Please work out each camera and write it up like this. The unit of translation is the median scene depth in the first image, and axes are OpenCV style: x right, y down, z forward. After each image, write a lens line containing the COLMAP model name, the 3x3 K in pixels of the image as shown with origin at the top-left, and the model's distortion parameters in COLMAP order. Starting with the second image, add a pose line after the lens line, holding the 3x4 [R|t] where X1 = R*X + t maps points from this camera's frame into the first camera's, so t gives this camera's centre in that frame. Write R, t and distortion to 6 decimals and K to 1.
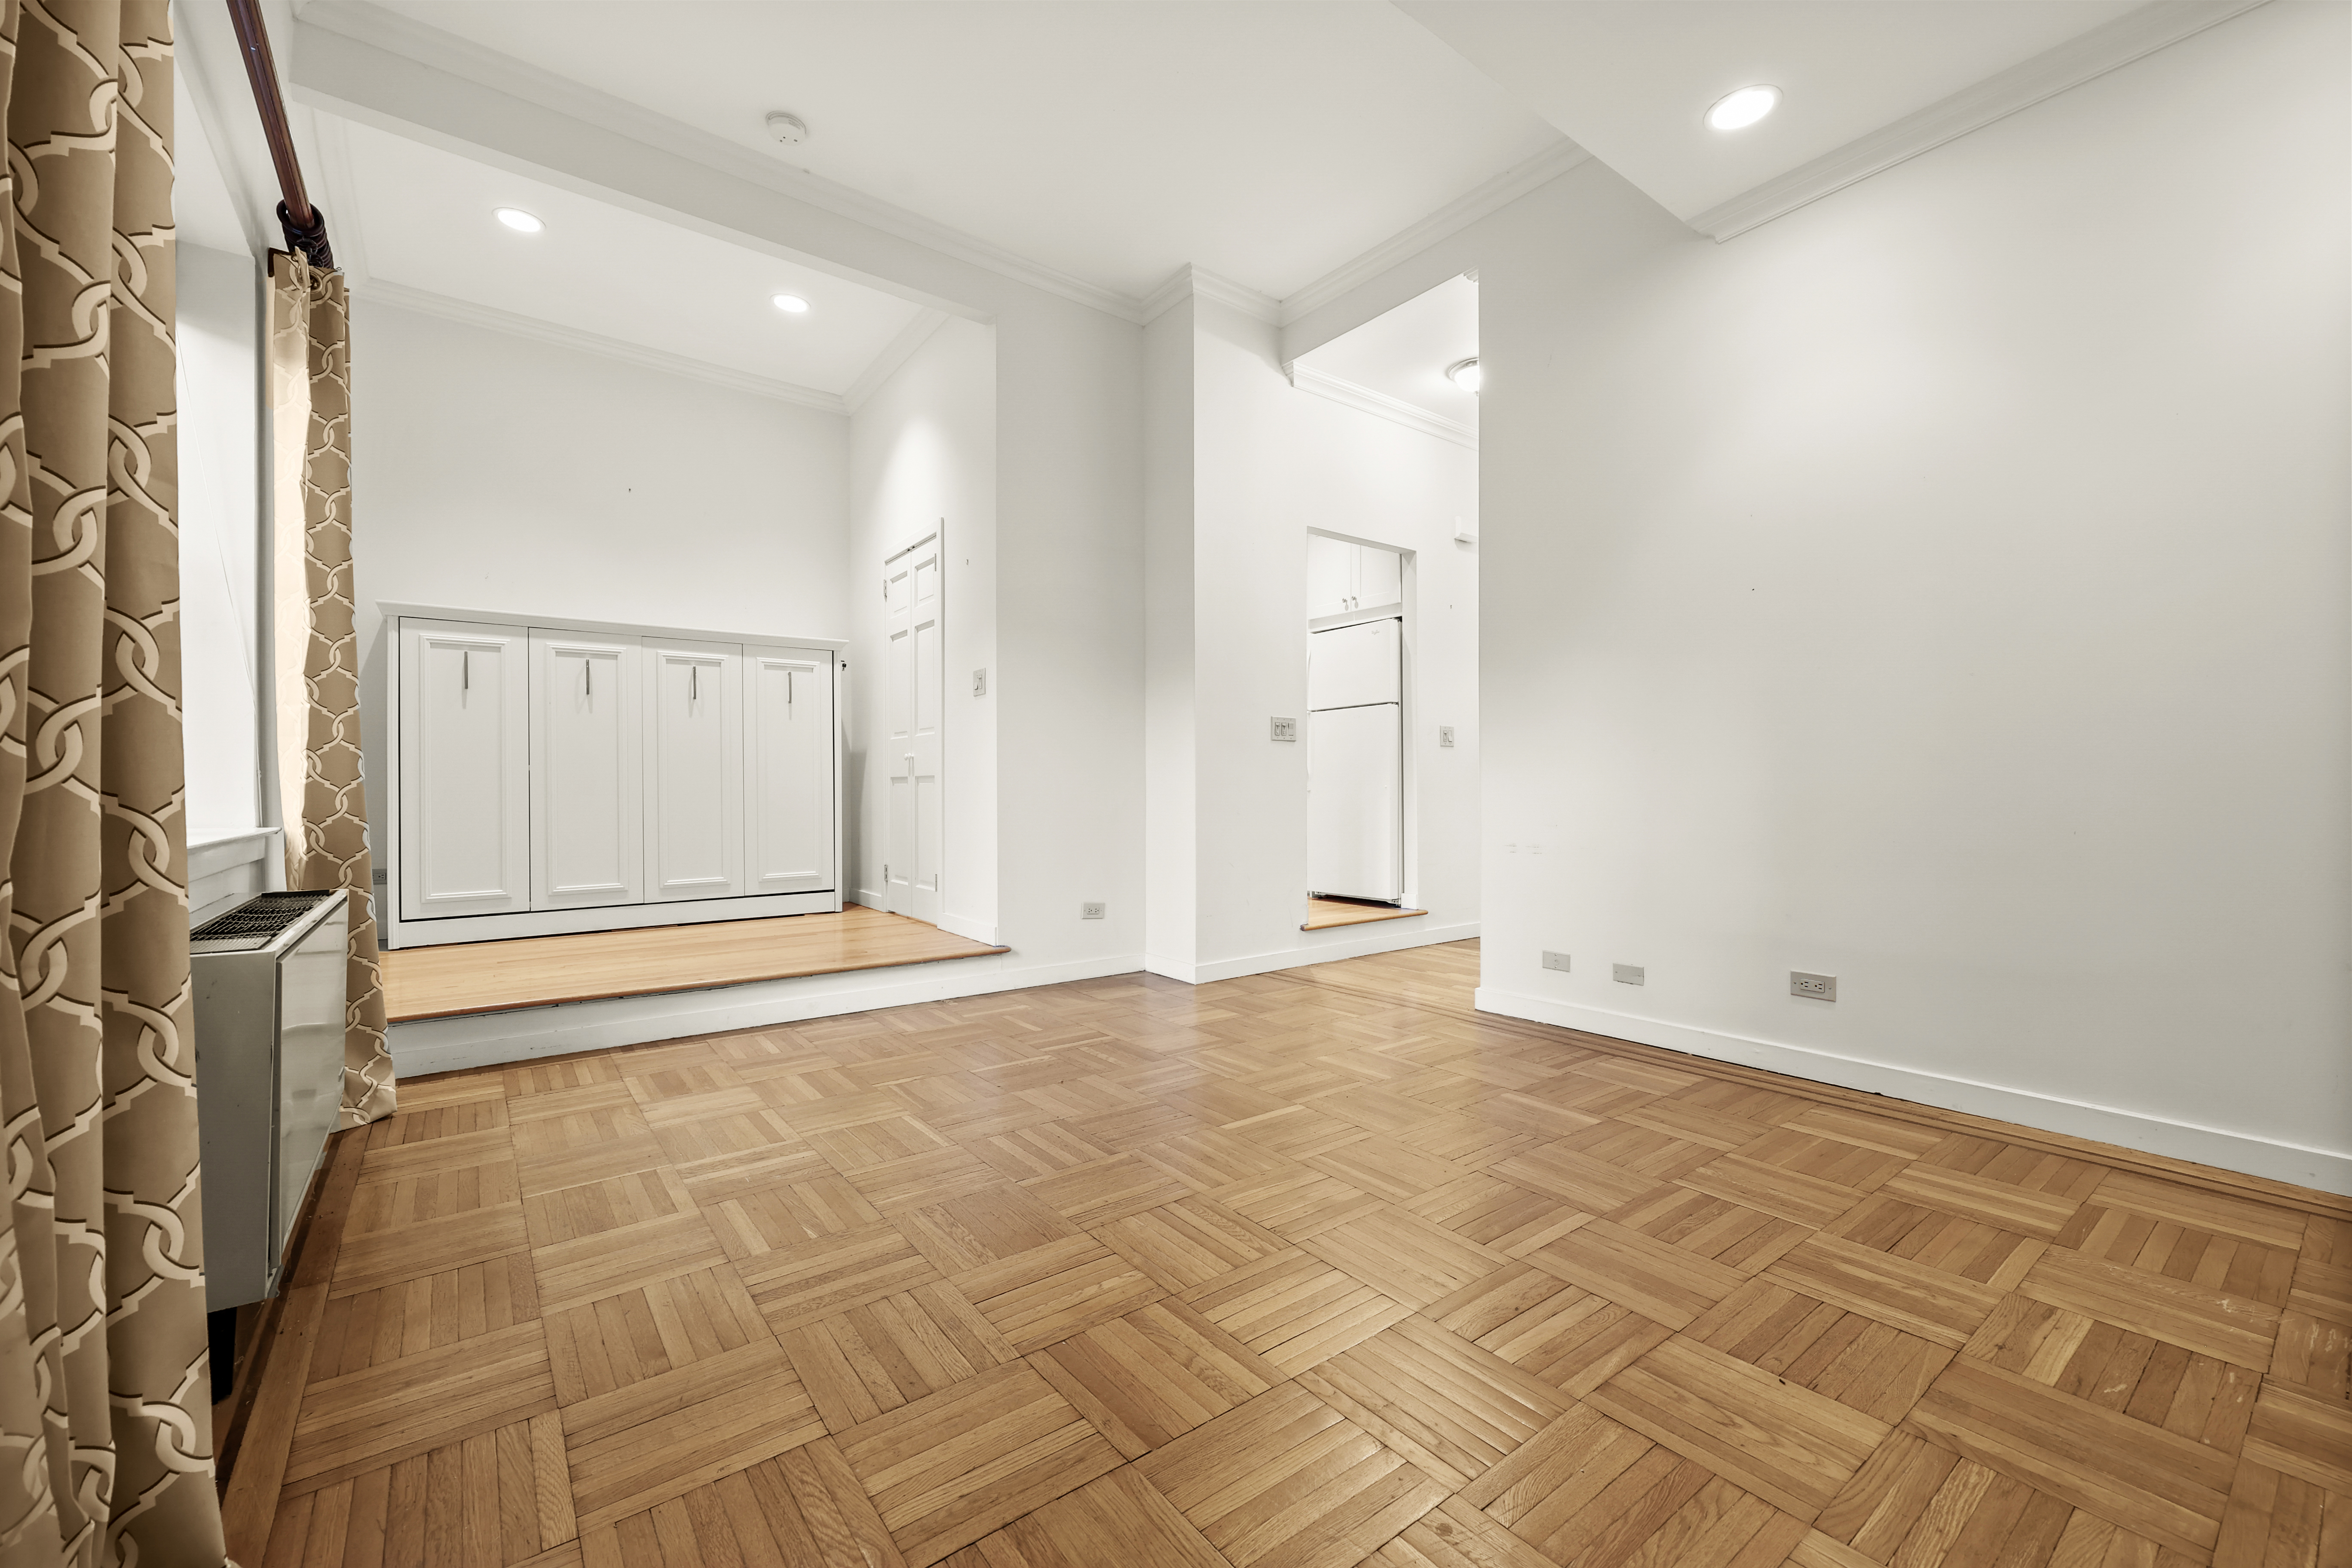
lens RADIAL K [[950.6, 0, 1184.6], [0, 950.6, 785.4], [0, 0, 1]] dist [0.000753, -0.000964]
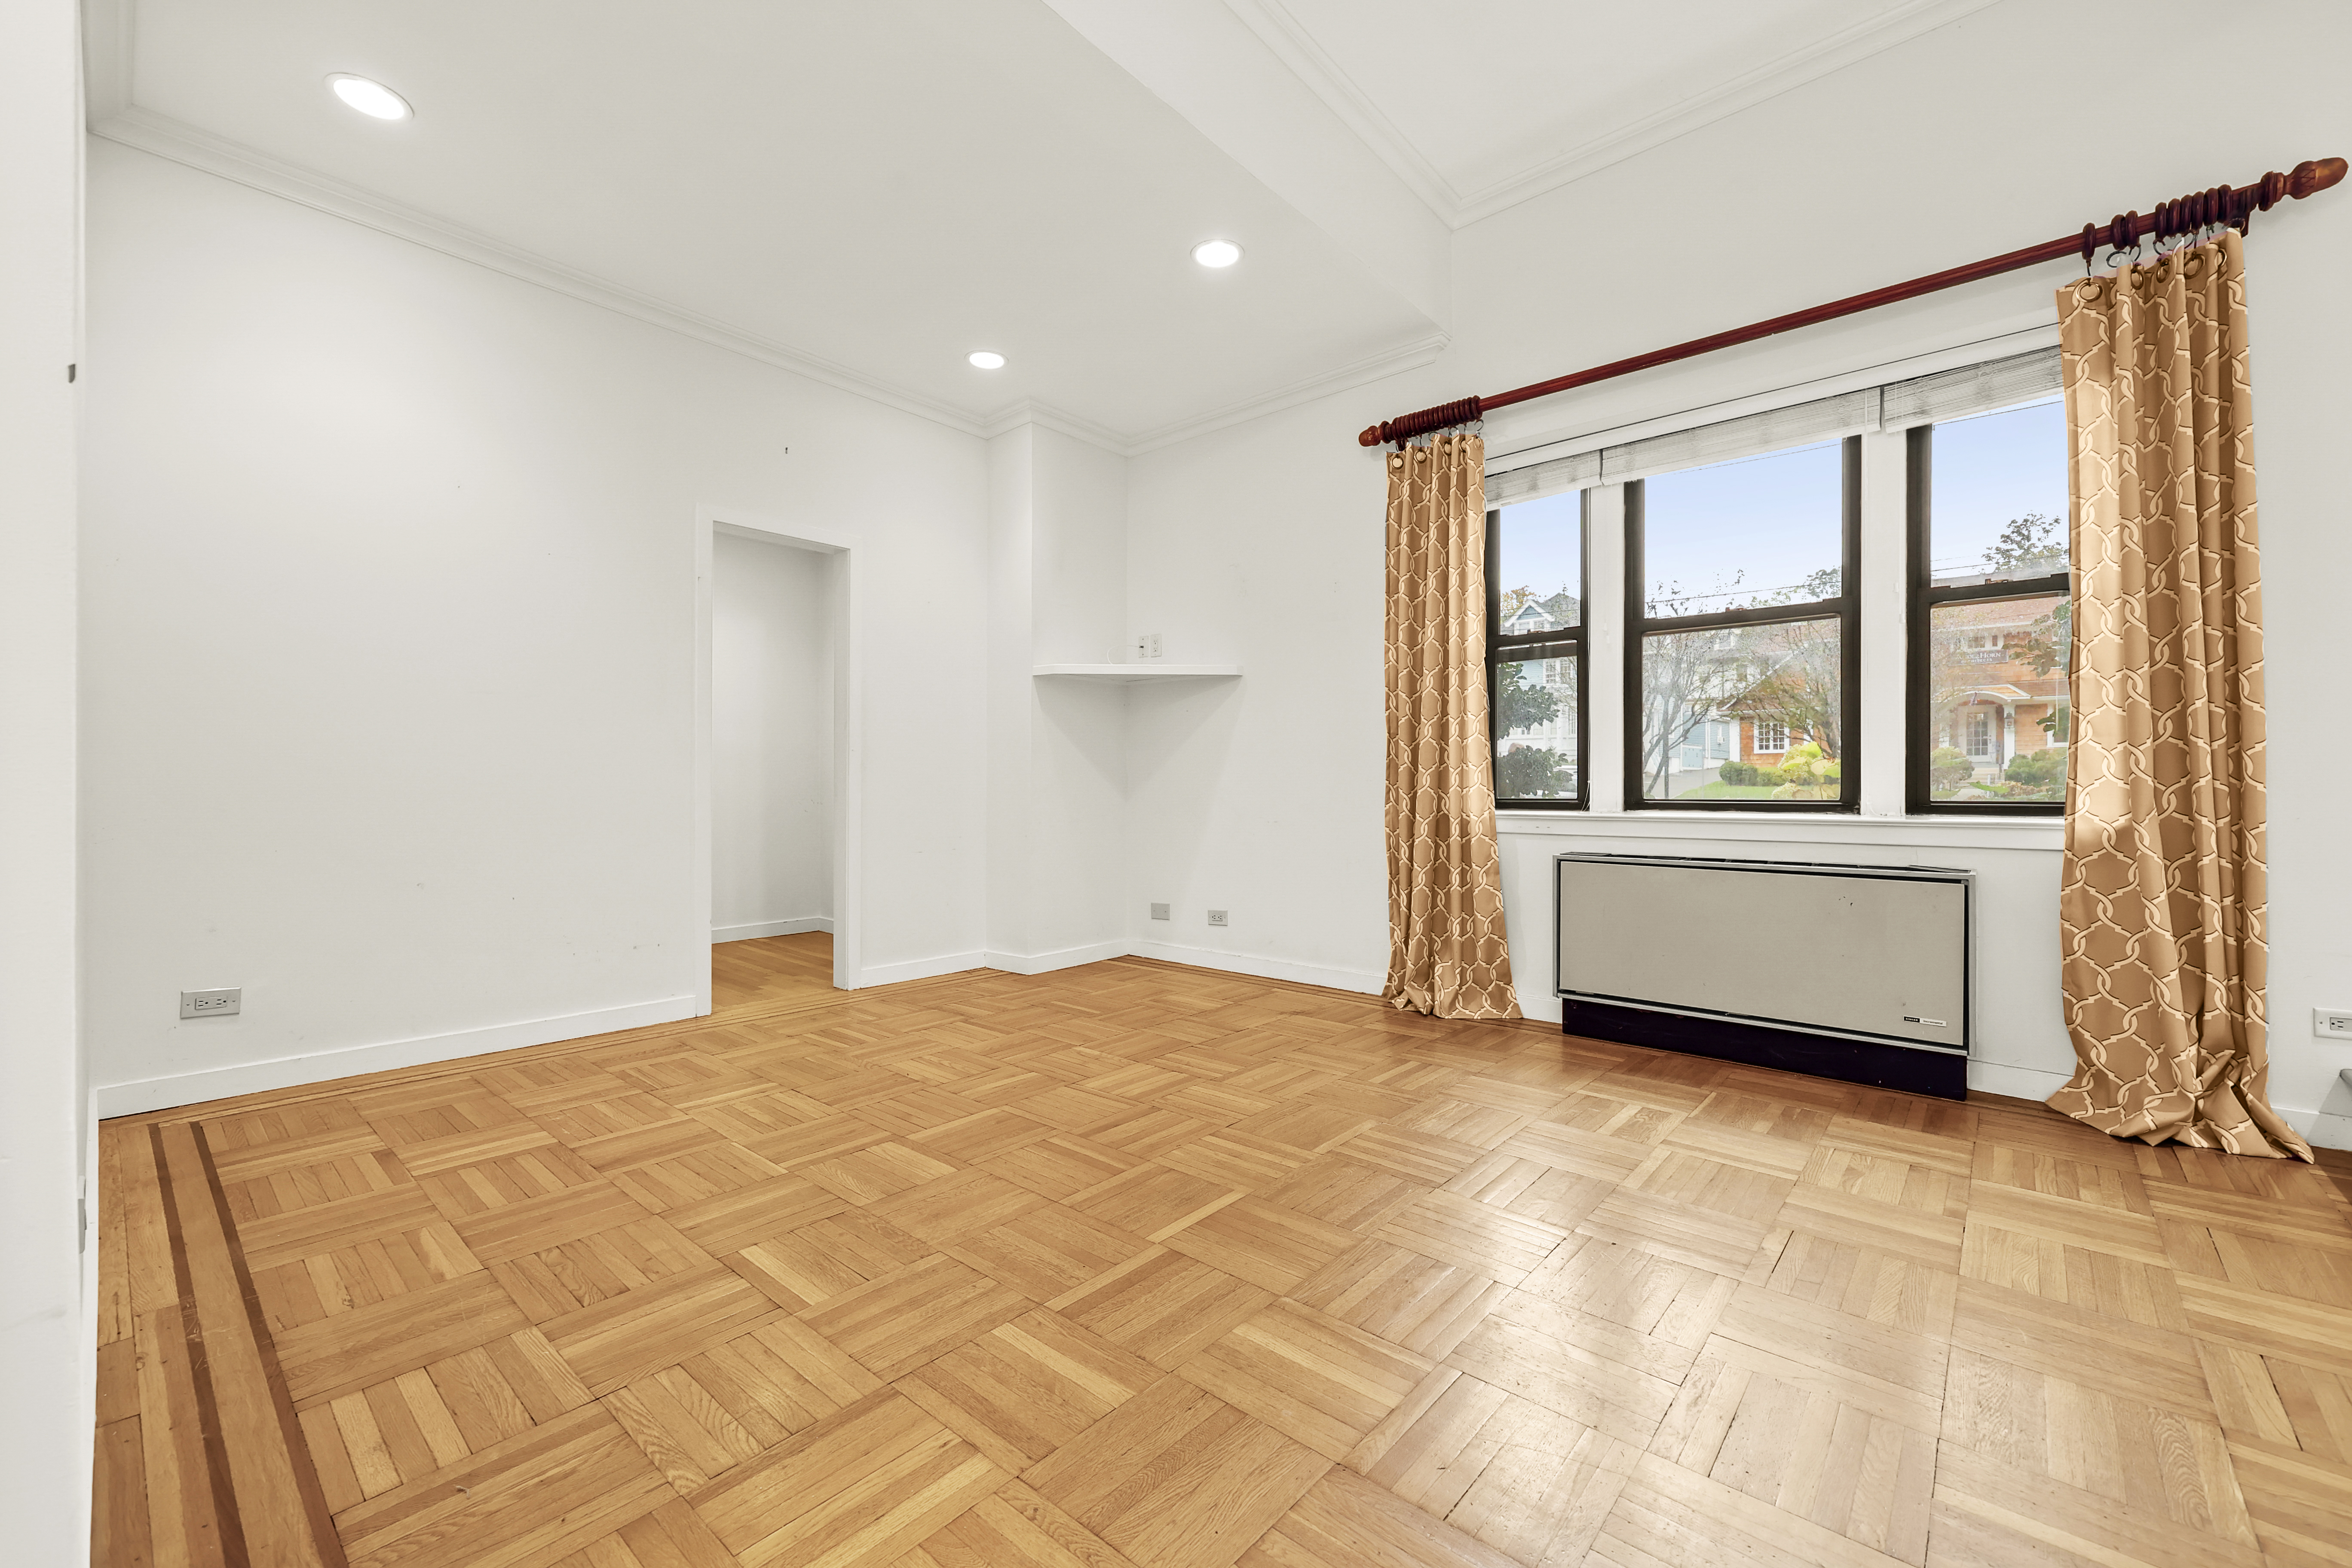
lens RADIAL K [[950.6, 0, 1184.0], [0, 950.6, 784.5], [0, 0, 1]] dist [0.000753, -0.000964]
pose [[-0.982008, 0.003264, -0.188812, 0.241731], [0.004681, 0.999964, -0.007060, 0.003841], [0.188782, -0.007816, -0.981988, 1.780833]]
